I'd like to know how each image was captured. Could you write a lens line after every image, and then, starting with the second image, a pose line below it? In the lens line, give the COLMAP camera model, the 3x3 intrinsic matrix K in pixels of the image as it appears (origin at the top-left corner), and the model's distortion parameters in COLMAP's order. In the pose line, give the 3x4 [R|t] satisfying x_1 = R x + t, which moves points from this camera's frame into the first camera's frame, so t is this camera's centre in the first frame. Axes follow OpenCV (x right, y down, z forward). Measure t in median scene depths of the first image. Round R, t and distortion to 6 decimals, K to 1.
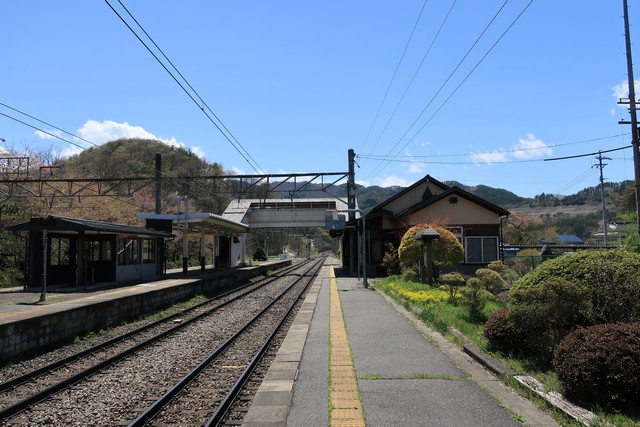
lens RADIAL K [[500.9, 0, 318.5], [0, 500.9, 212.1], [0, 0, 1]] dist [0.000121, -0.000528]
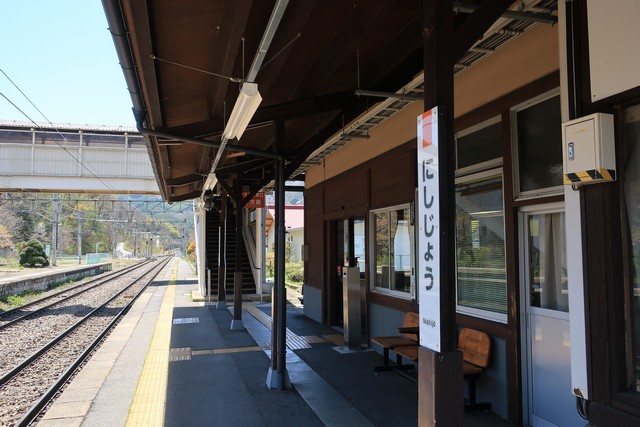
lens RADIAL K [[500.9, 0, 323.2], [0, 500.9, 210.4], [0, 0, 1]] dist [0.000121, -0.000528]
pose [[0.954375, 0.032361, 0.296851, 0.021641], [-0.032261, 0.999466, -0.005235, 0.045114], [-0.296862, -0.004580, 0.954909, 0.596236]]
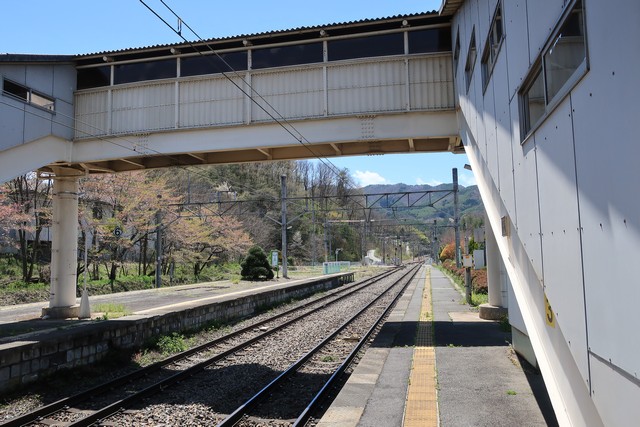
lens RADIAL K [[501.0, 0, 317.4], [0, 501.0, 216.3], [0, 0, 1]] dist [-0.004246, 0.003166]
pose [[0.981145, -0.019467, -0.192289, 0.024673], [0.019321, 0.999810, -0.002636, 0.066357], [0.192304, -0.001129, 0.981335, 0.864629]]
